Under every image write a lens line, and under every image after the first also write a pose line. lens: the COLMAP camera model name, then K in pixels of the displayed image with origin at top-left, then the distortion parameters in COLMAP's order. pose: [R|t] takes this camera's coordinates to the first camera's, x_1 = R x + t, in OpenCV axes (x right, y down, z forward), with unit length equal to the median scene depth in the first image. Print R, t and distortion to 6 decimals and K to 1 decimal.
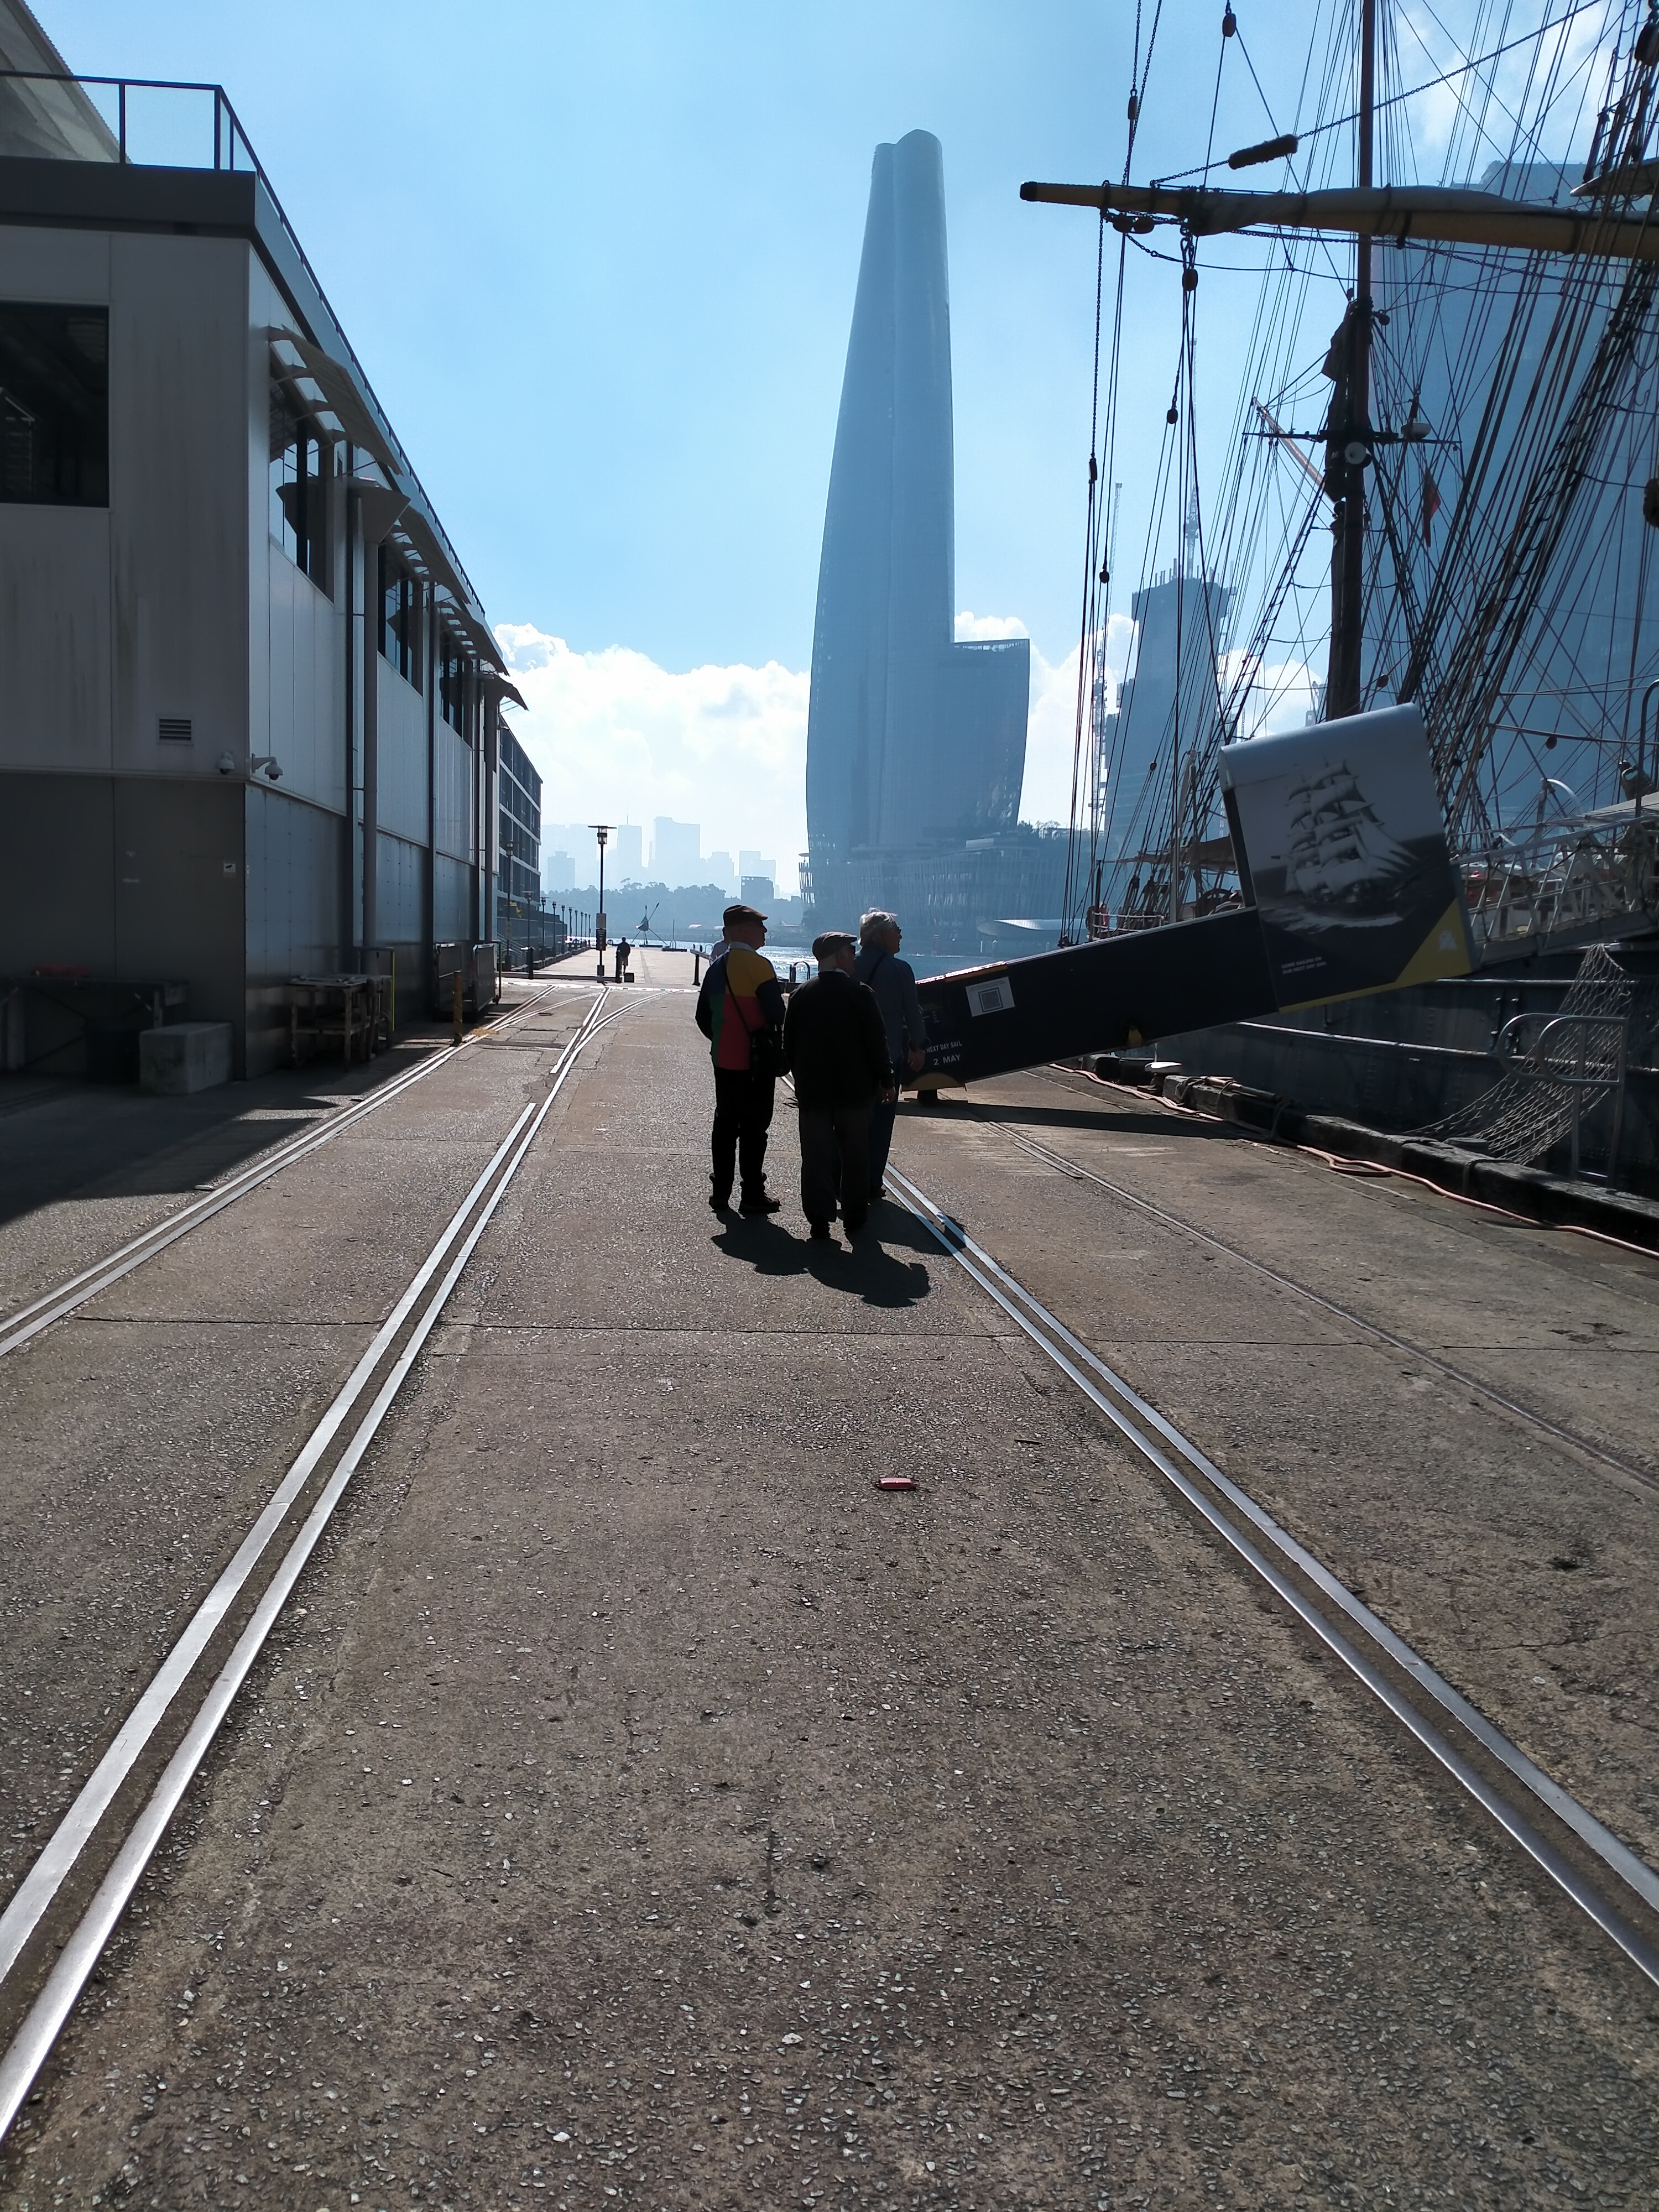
lens RADIAL K [[1806.0, 0, 829.5], [0, 1806.0, 1106.0], [0, 0, 1]] dist [0.079822, -0.155155]
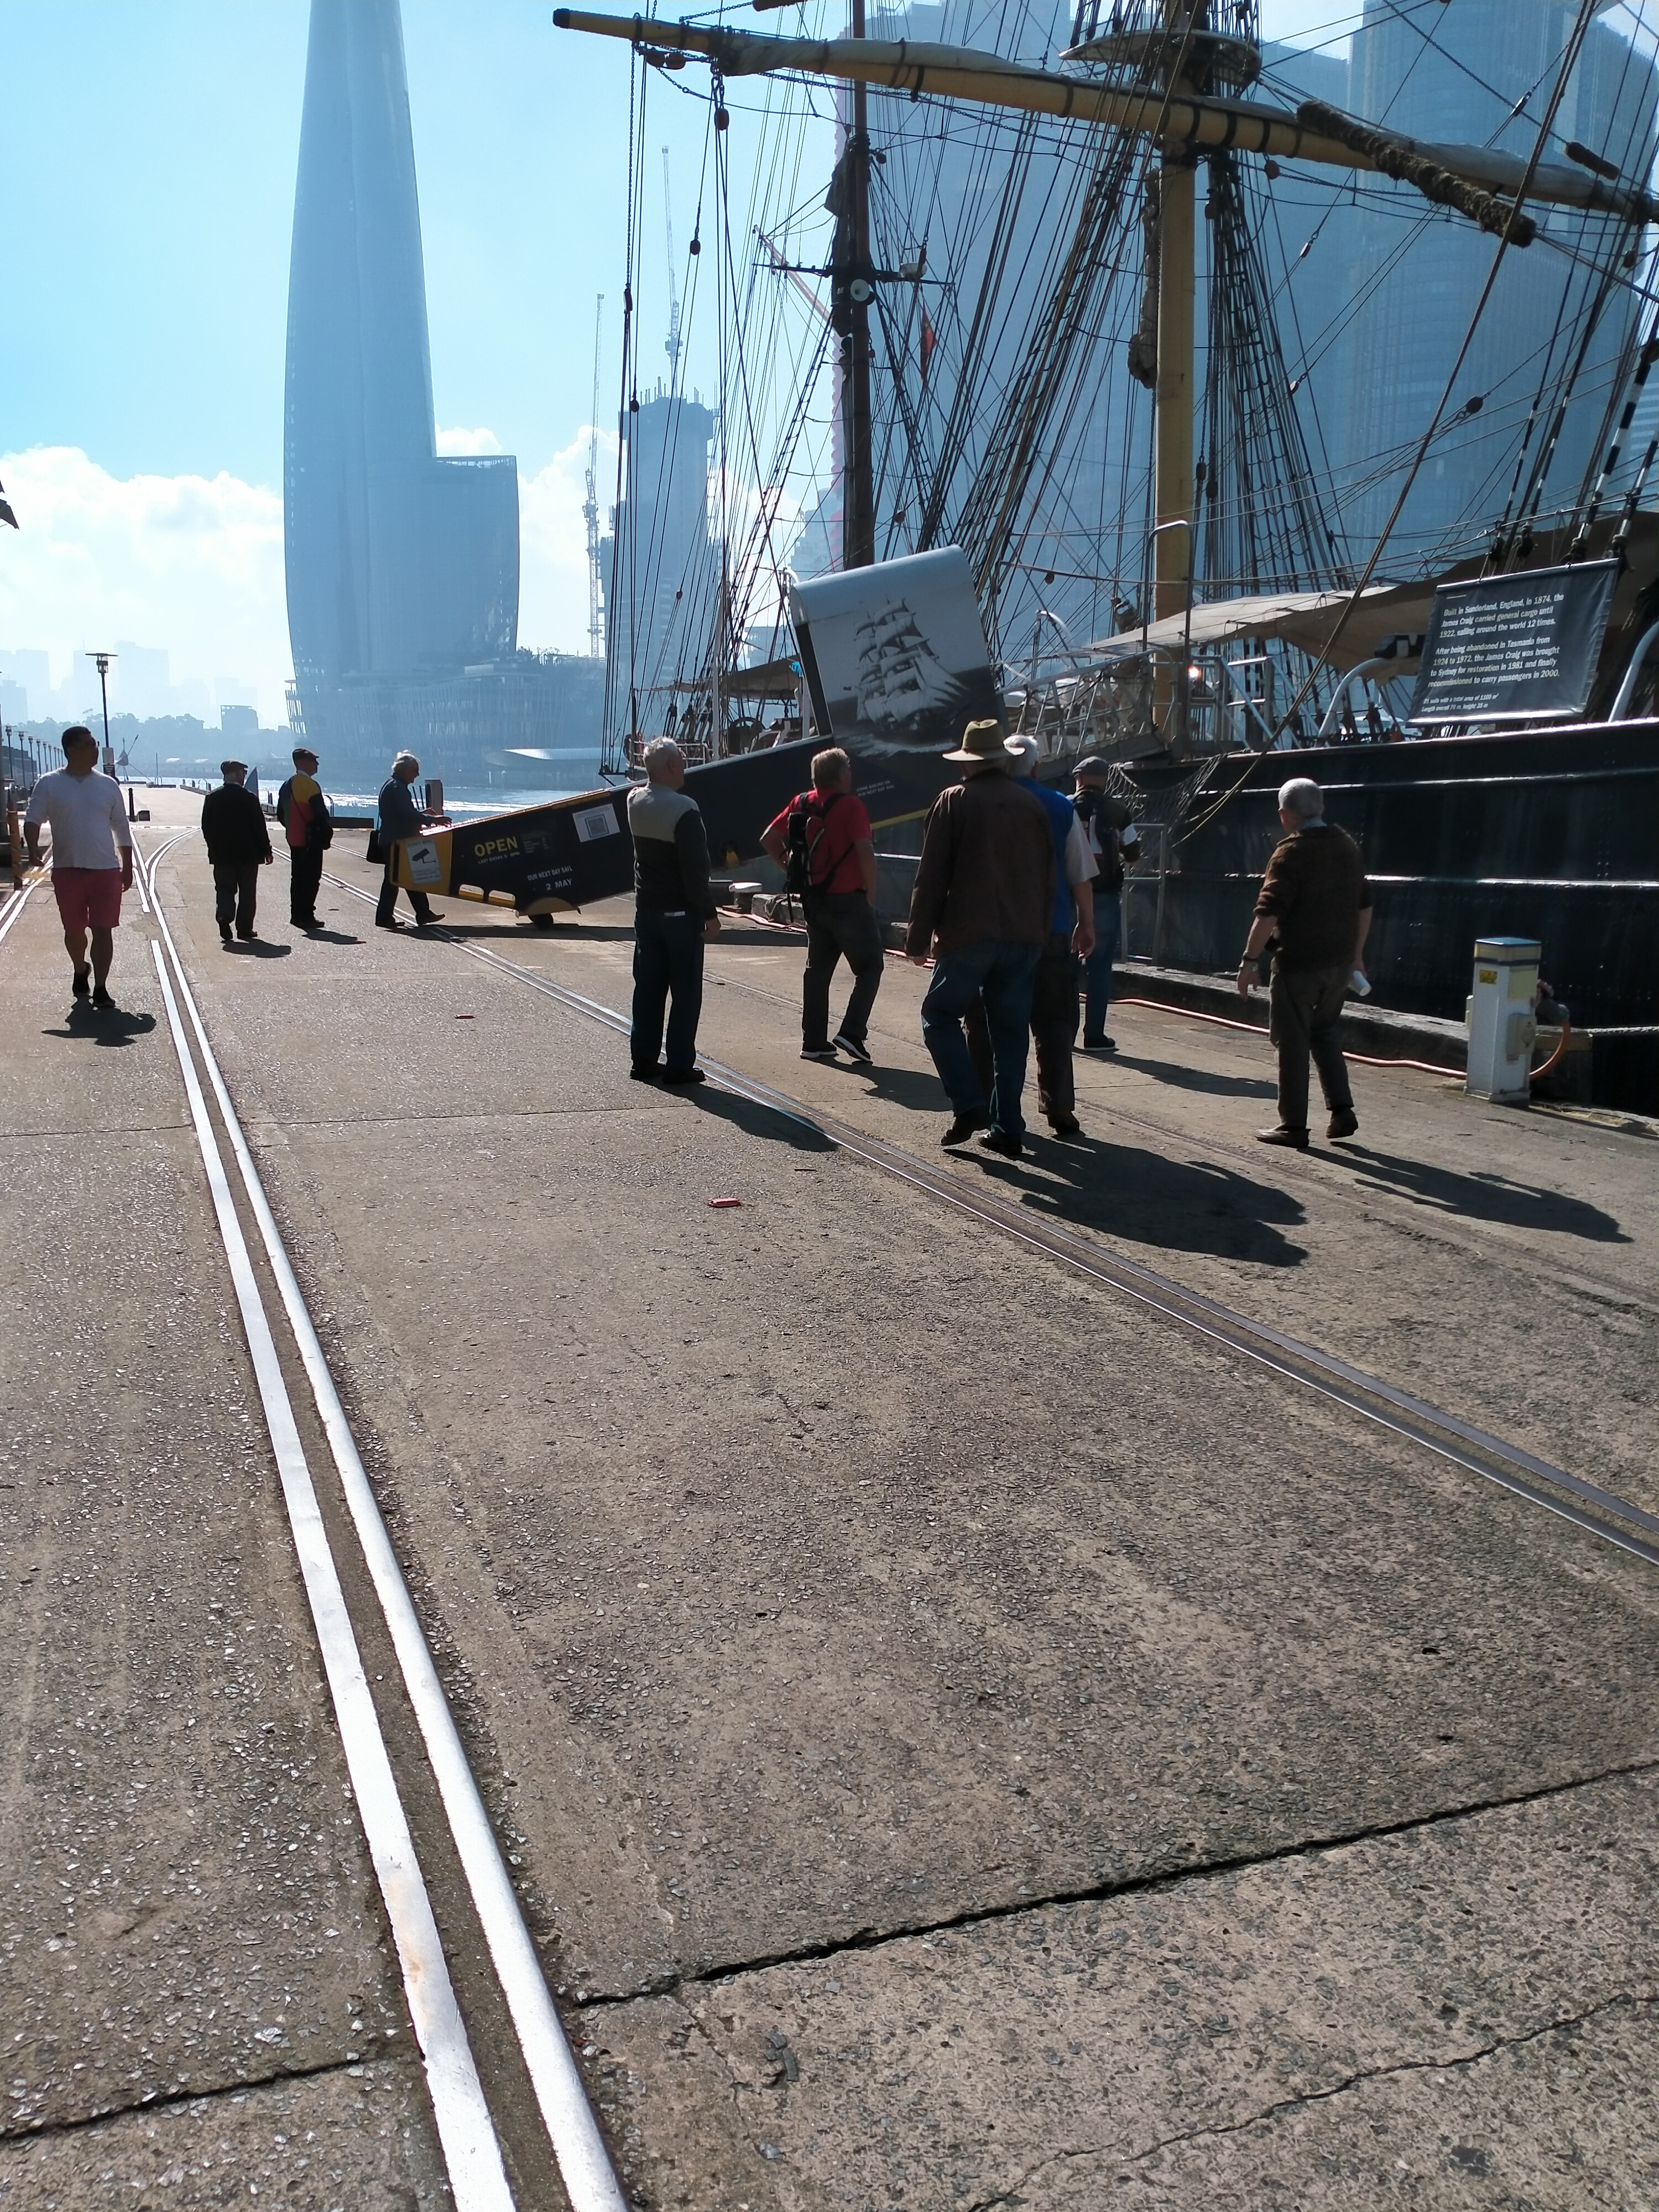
lens RADIAL K [[1812.1, 0, 830.6], [0, 1812.1, 1073.2], [0, 0, 1]] dist [0.093160, -0.172386]
pose [[0.963189, -0.062466, 0.261468, -0.045246], [0.042952, 0.995893, 0.079696, 0.004435], [-0.265372, -0.065532, 0.961916, -0.047553]]
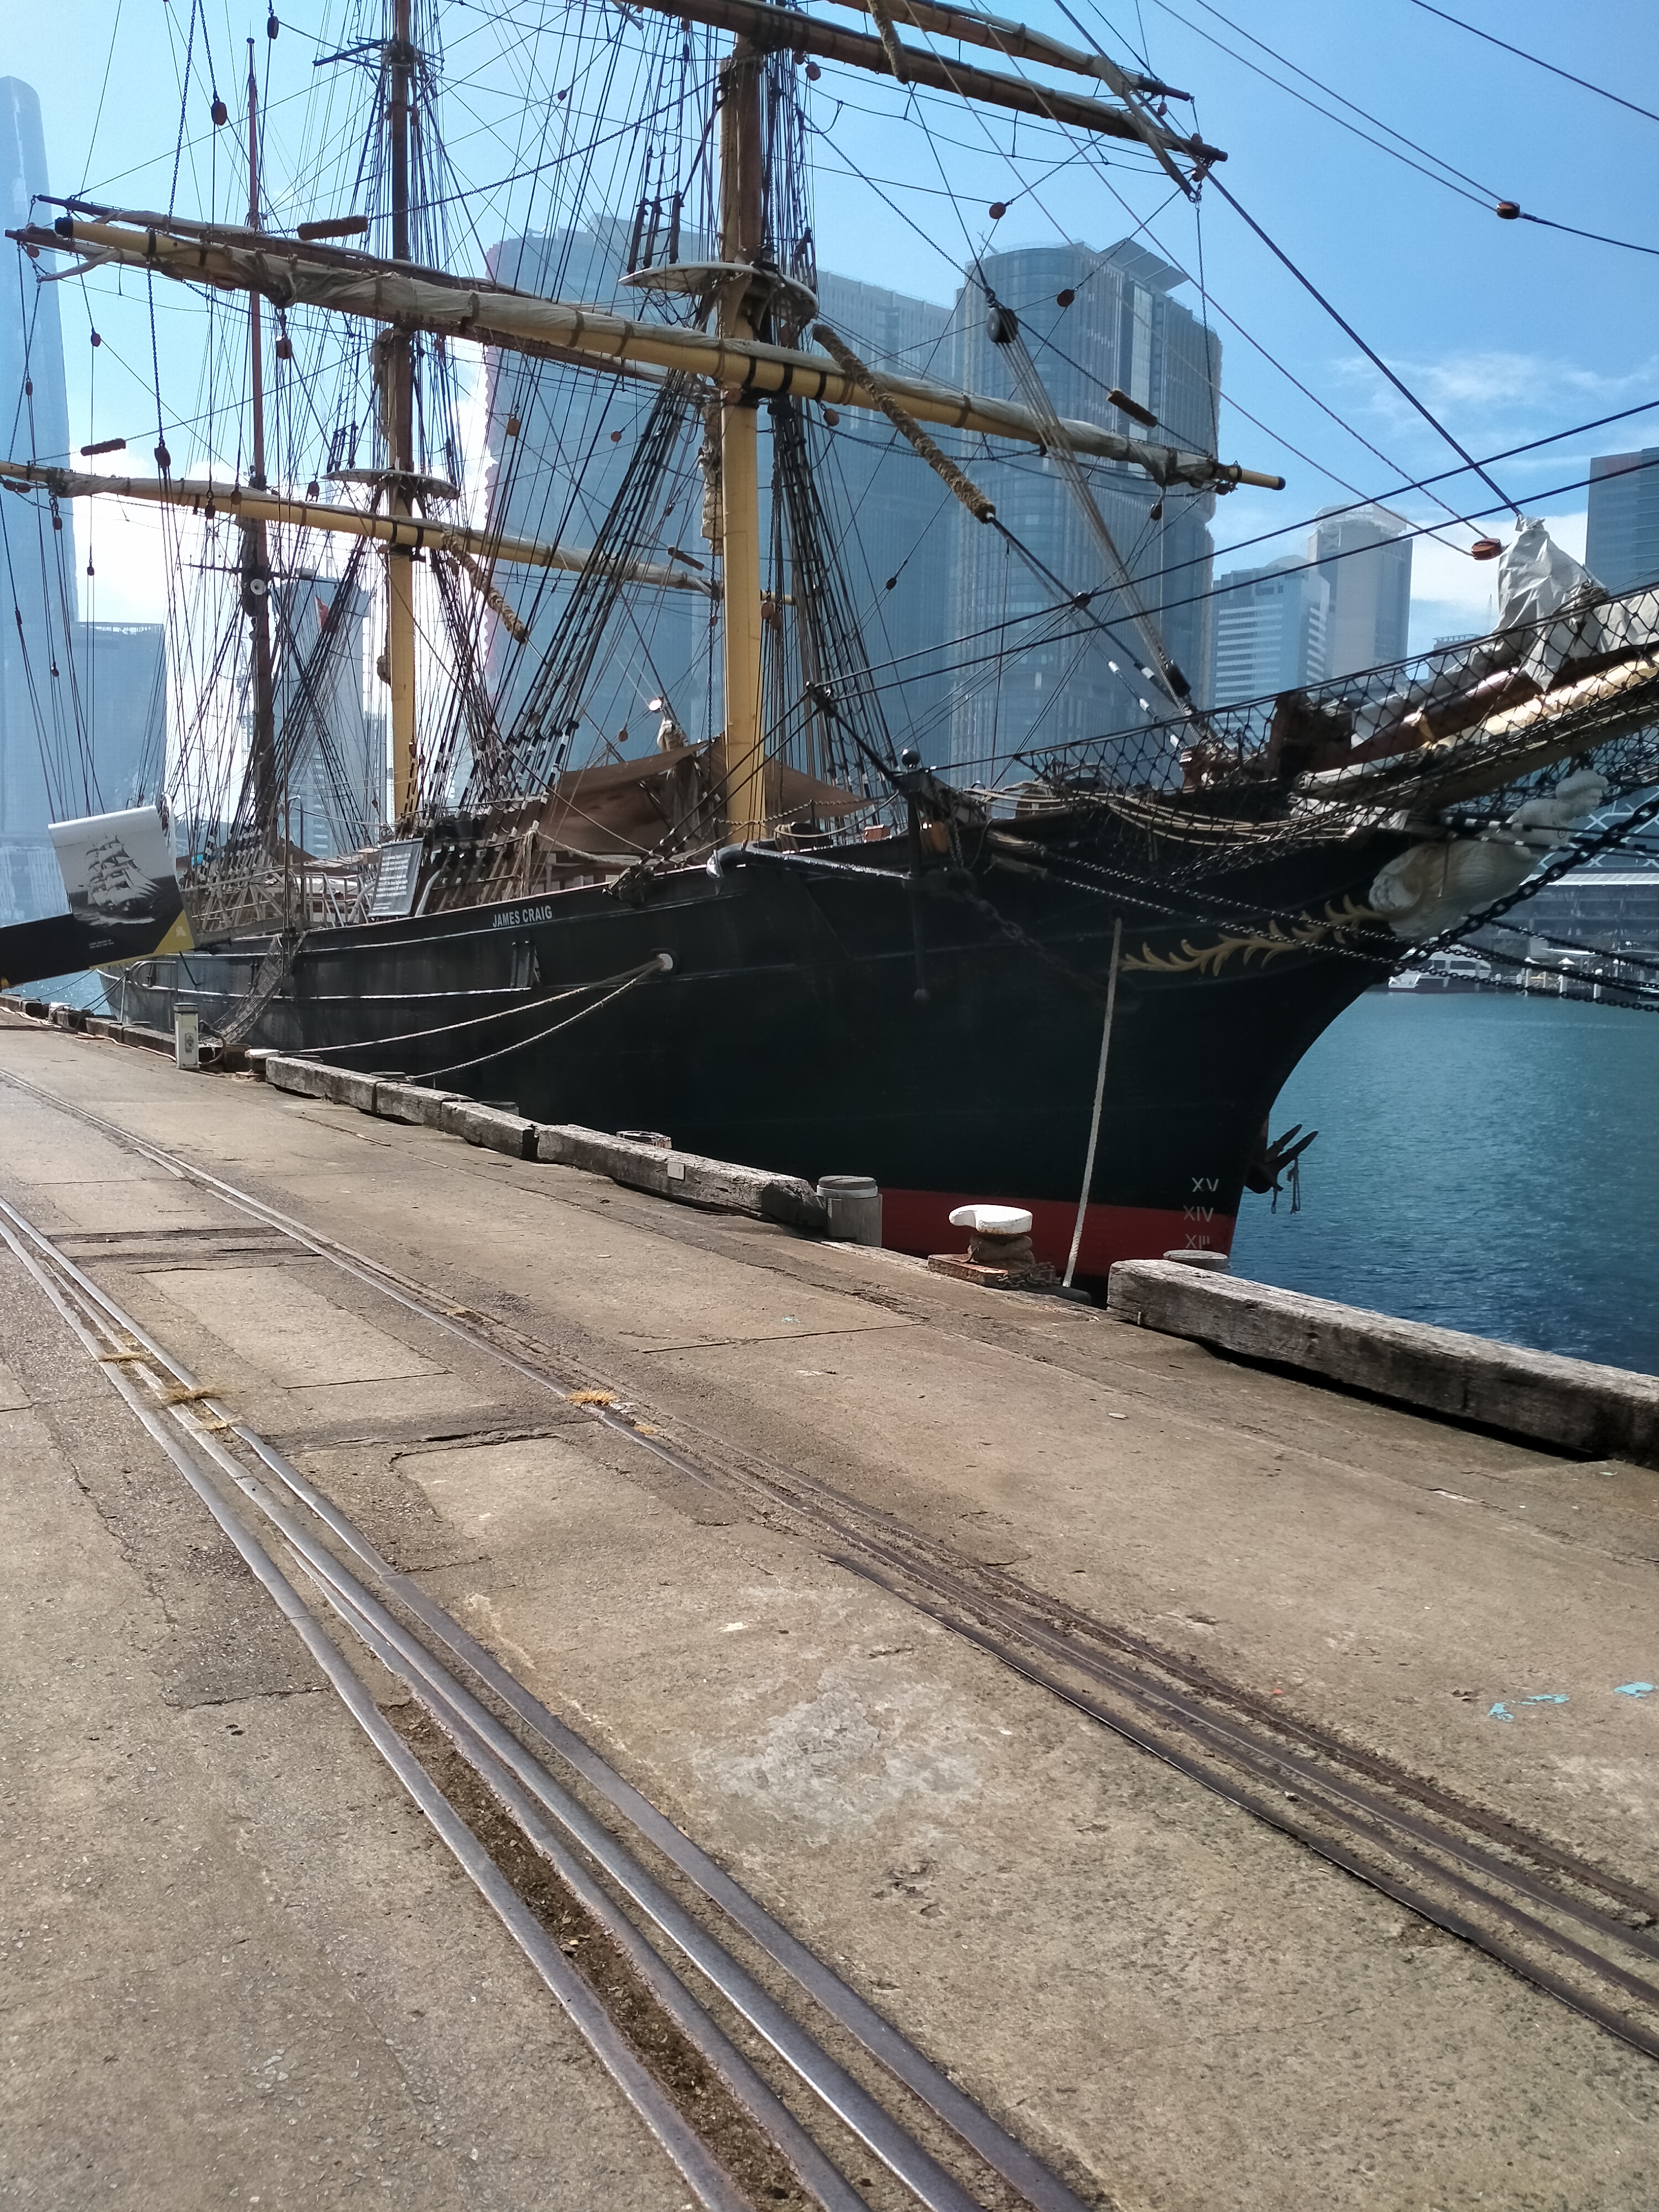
lens RADIAL K [[1806.0, 0, 829.5], [0, 1806.0, 1106.0], [0, 0, 1]] dist [0.079822, -0.155155]
pose [[0.896402, -0.050066, 0.440404, 0.068465], [0.049216, 0.998699, 0.013359, 0.070122], [-0.440500, 0.009700, 0.897700, -0.703957]]
